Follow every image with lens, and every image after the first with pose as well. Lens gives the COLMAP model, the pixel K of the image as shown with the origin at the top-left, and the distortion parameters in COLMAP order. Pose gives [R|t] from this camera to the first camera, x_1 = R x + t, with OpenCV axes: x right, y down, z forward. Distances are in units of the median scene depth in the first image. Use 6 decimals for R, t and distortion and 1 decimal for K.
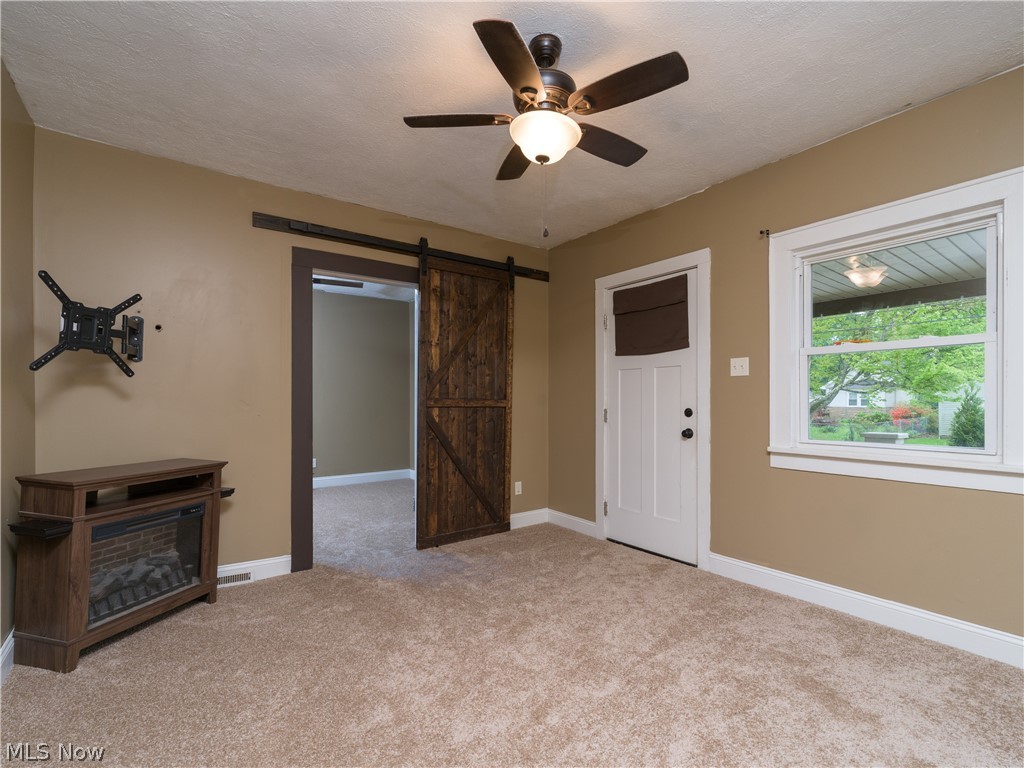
lens RADIAL K [[476.6, 0, 508.6], [0, 476.6, 400.5], [0, 0, 1]] dist [-0.002113, -0.000430]
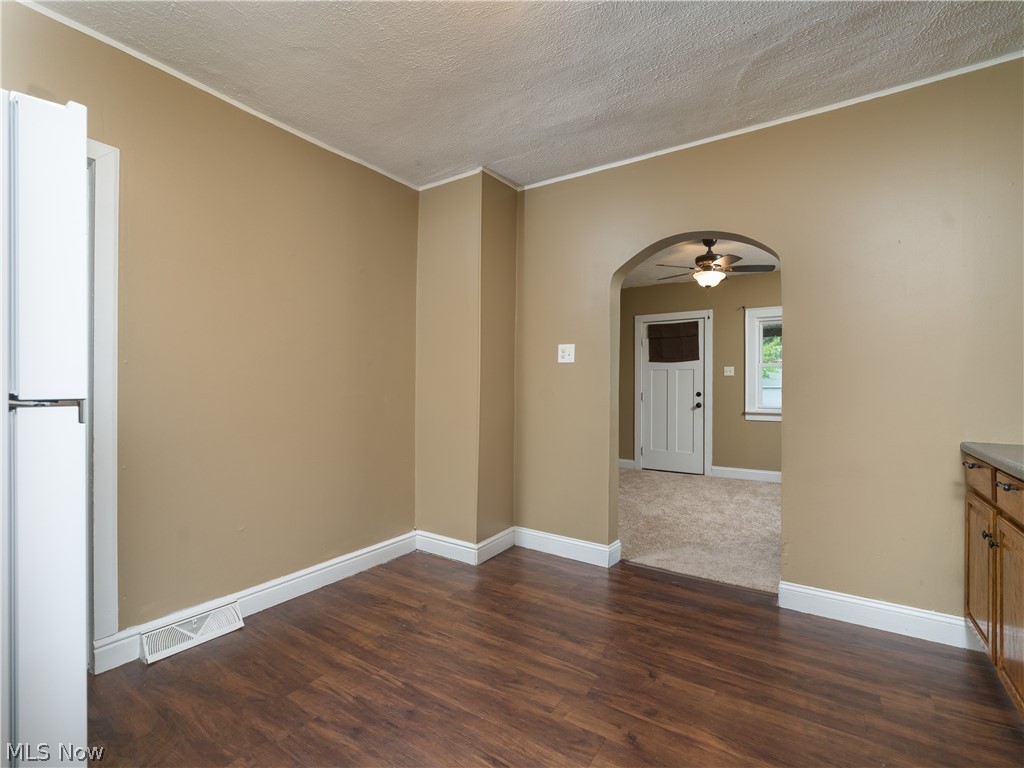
lens RADIAL K [[476.6, 0, 513.5], [0, 476.6, 384.3], [0, 0, 1]] dist [-0.002113, -0.000430]
pose [[0.939140, -0.001609, 0.343530, -0.965669], [0.002336, 0.999996, -0.001701, -0.012231], [-0.343526, 0.002400, 0.939140, -0.525778]]
